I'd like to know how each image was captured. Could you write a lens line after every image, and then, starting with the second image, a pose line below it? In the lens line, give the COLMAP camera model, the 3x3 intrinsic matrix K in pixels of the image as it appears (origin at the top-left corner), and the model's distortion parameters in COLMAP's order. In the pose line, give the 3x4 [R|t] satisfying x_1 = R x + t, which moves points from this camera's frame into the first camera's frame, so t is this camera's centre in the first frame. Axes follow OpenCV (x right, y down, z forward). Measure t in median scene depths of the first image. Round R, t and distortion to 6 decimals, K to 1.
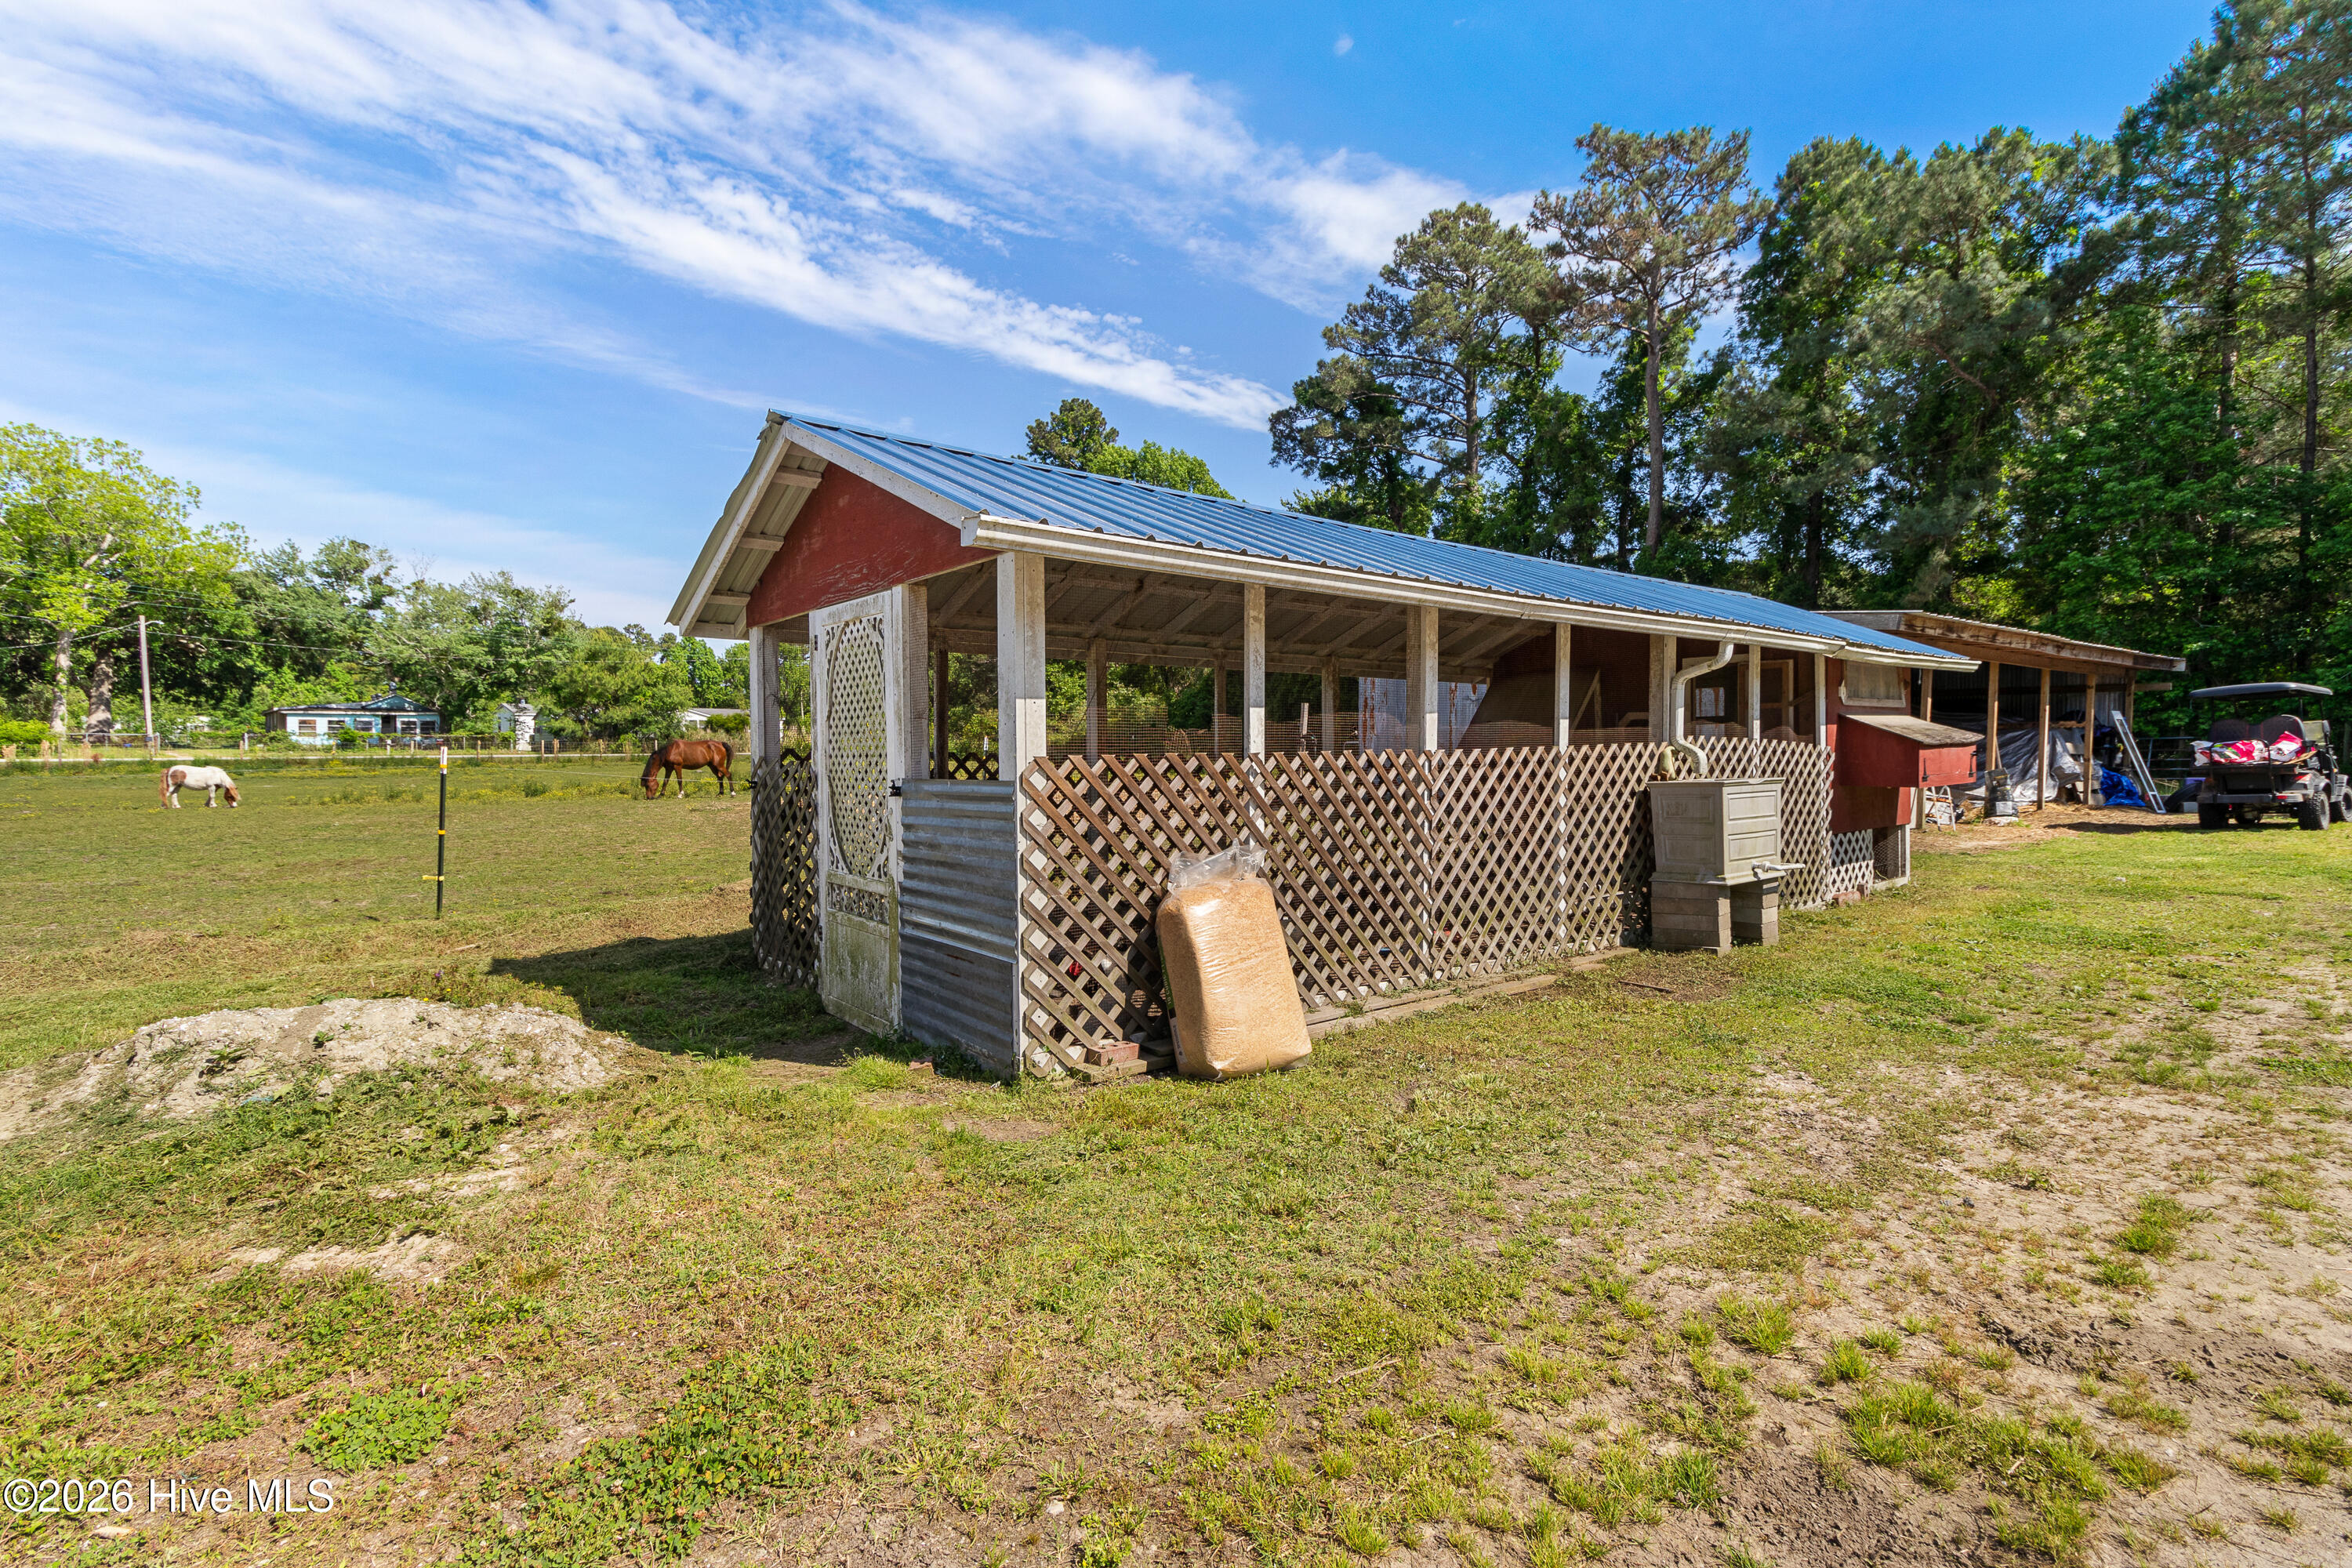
lens RADIAL K [[1101.1, 0, 1209.4], [0, 1101.1, 757.1], [0, 0, 1]] dist [0.000021, -0.001453]
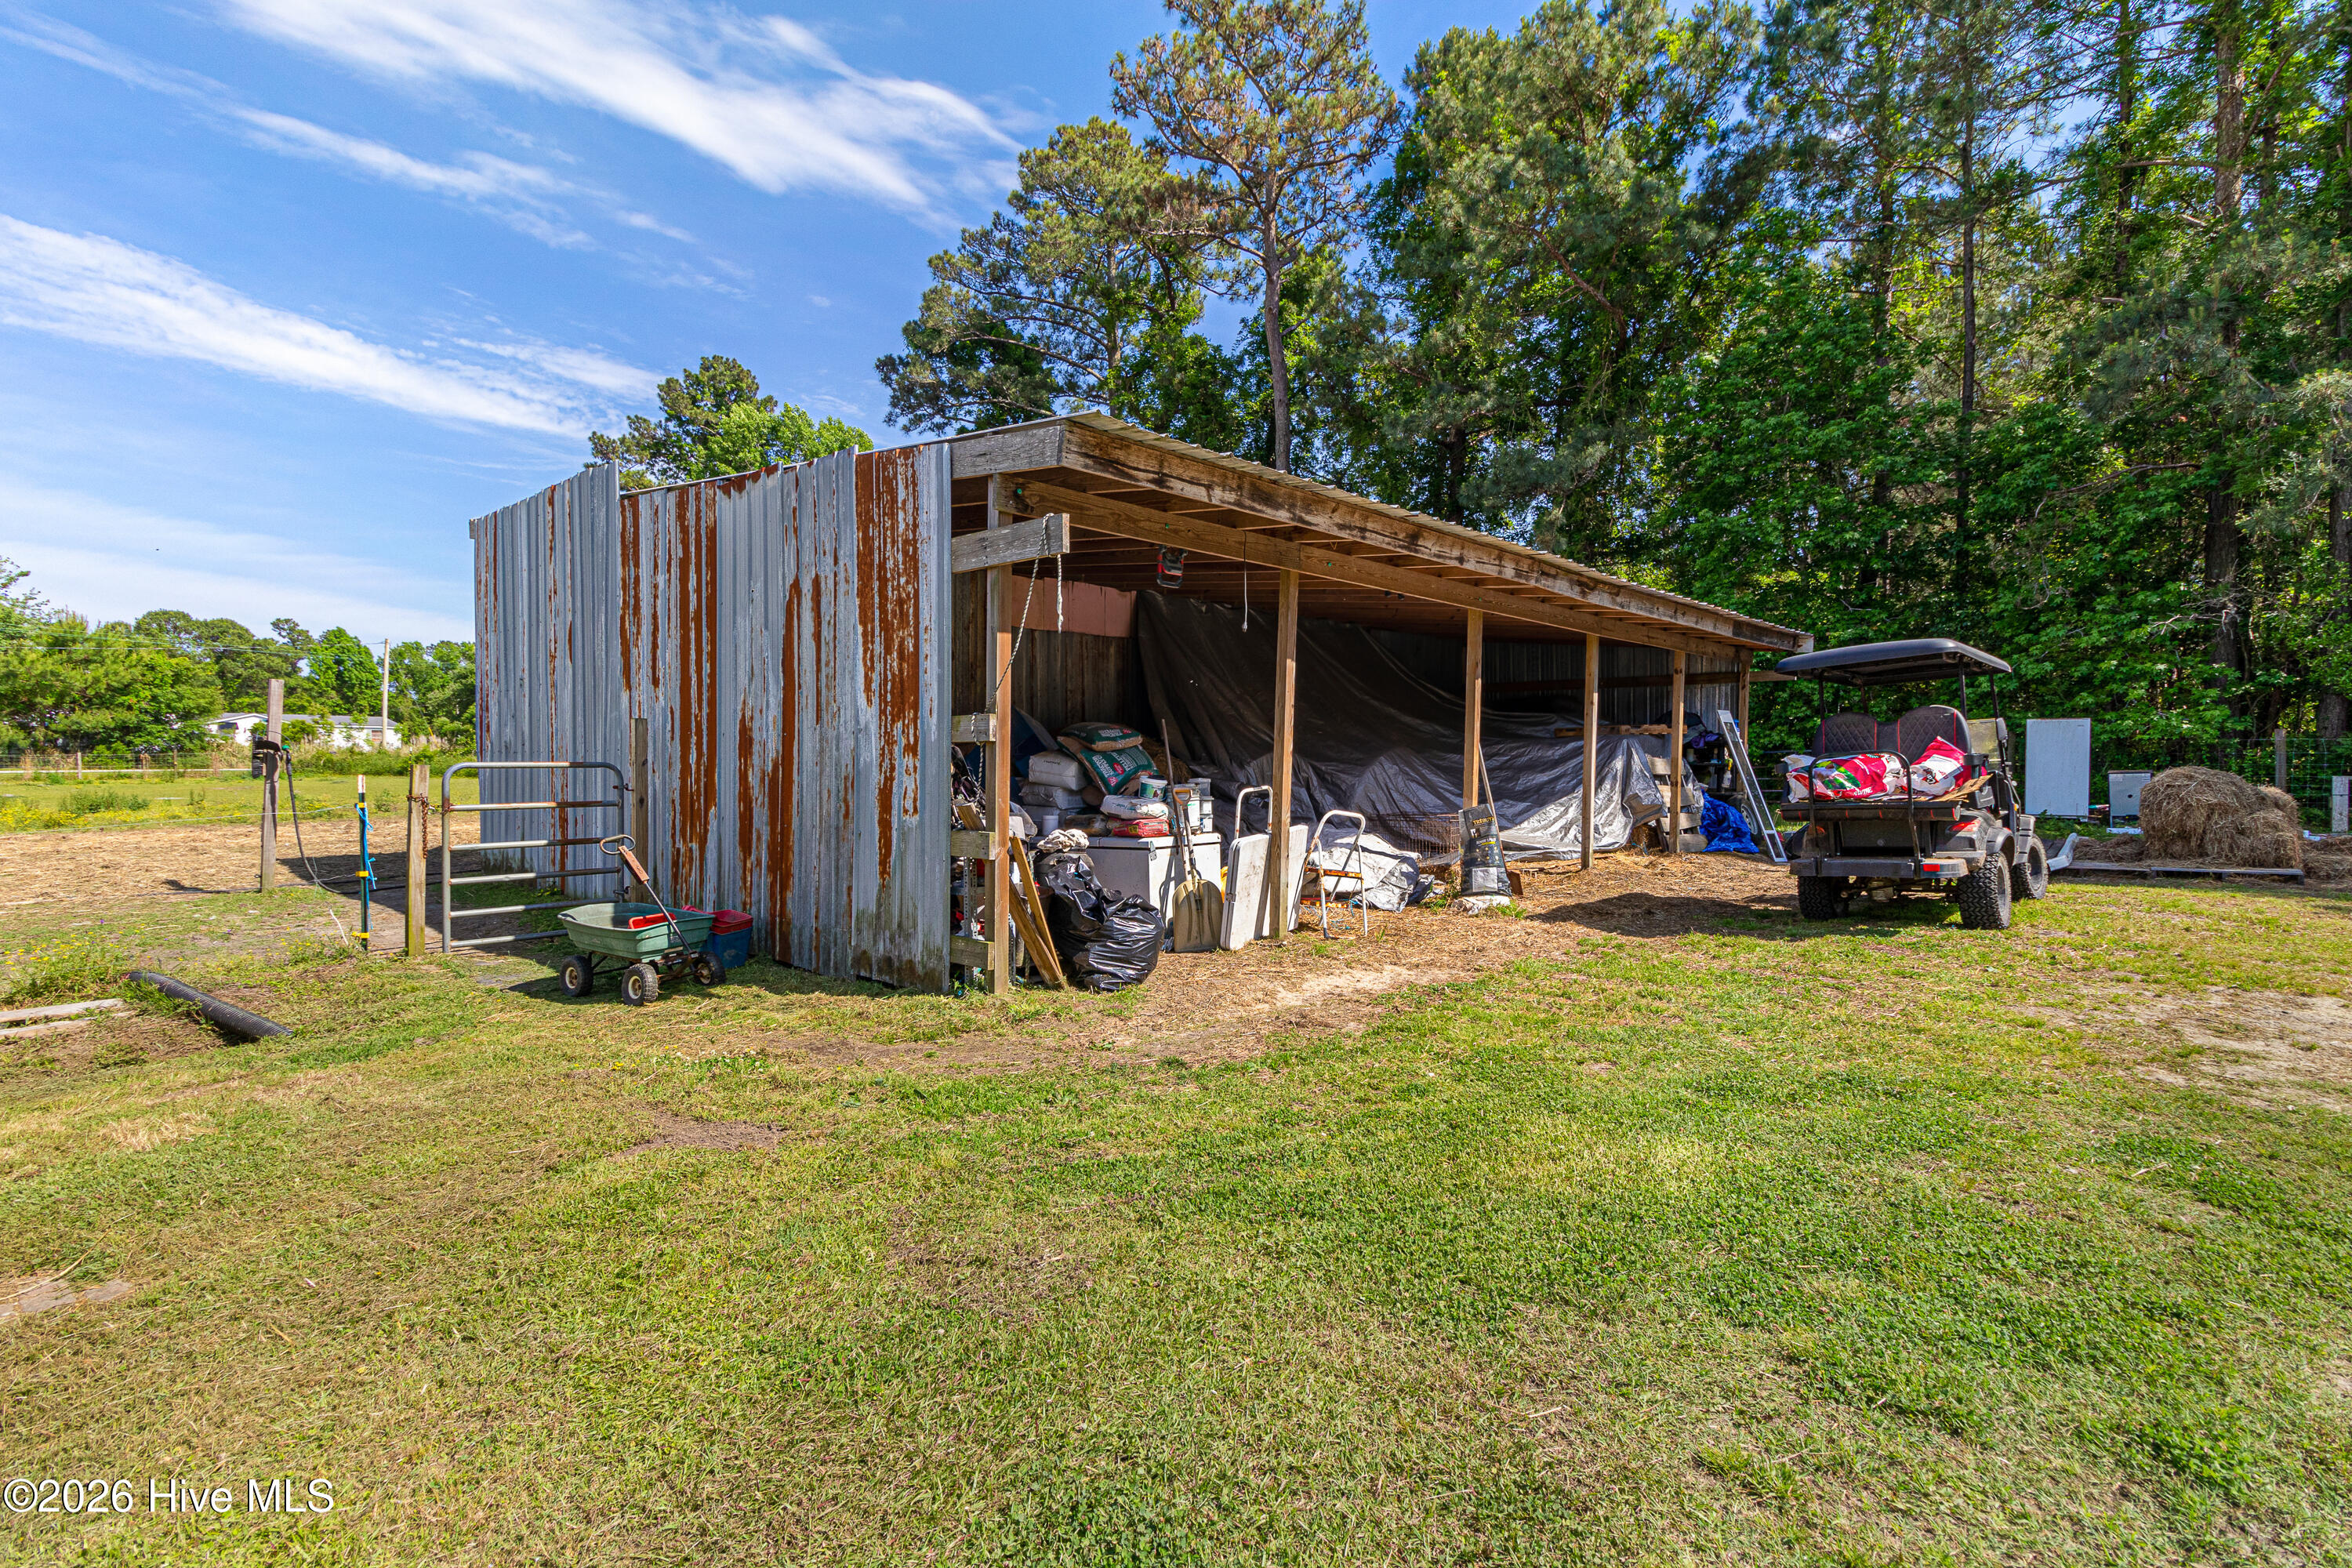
lens RADIAL K [[1097.1, 0, 1180.5], [0, 1097.1, 764.7], [0, 0, 1]] dist [0.004638, -0.000510]
pose [[0.986440, -0.001747, 0.164114, 0.210887], [0.002406, 0.999990, -0.003820, -0.003562], [-0.164106, 0.004163, 0.986434, 0.213158]]
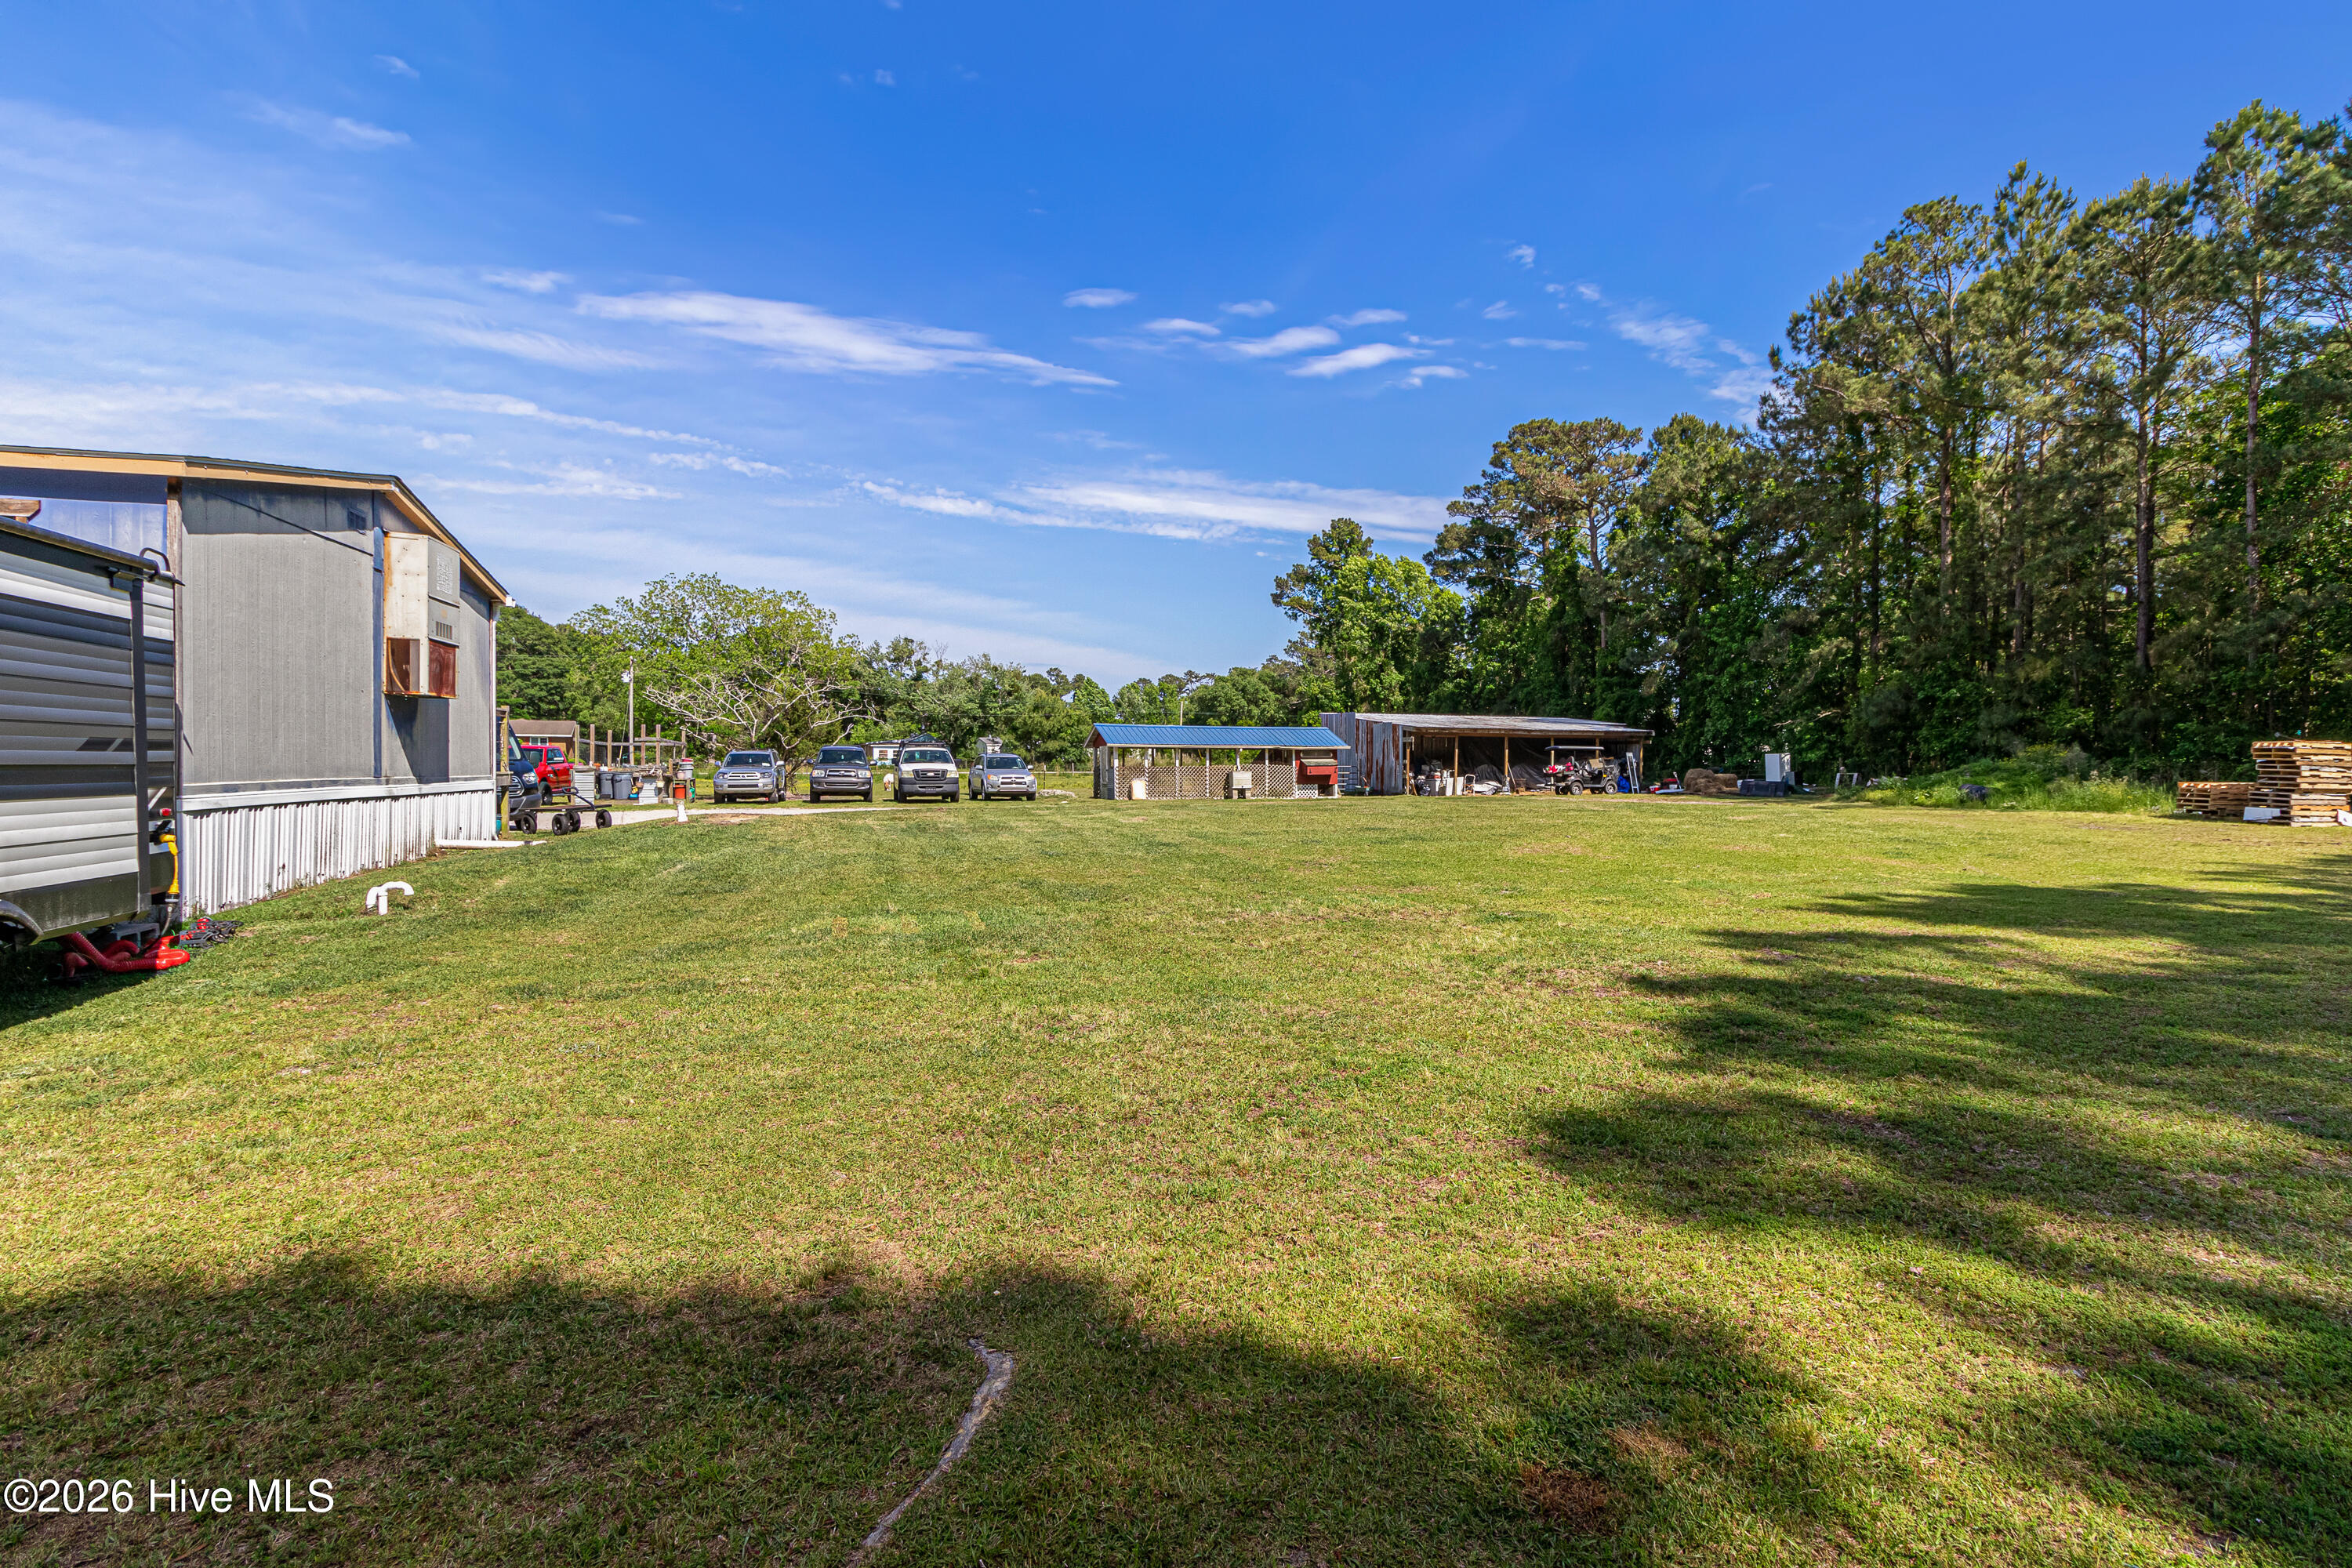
lens RADIAL K [[1136.5, 0, 1176.0], [0, 1136.5, 784.0], [0, 0, 1]] dist [0.010065, 0.000238]
pose [[0.931195, 0.010697, -0.364364, 0.424759], [-0.009866, 0.999943, 0.004141, 0.012735], [0.364387, -0.000261, 0.931247, -0.865582]]
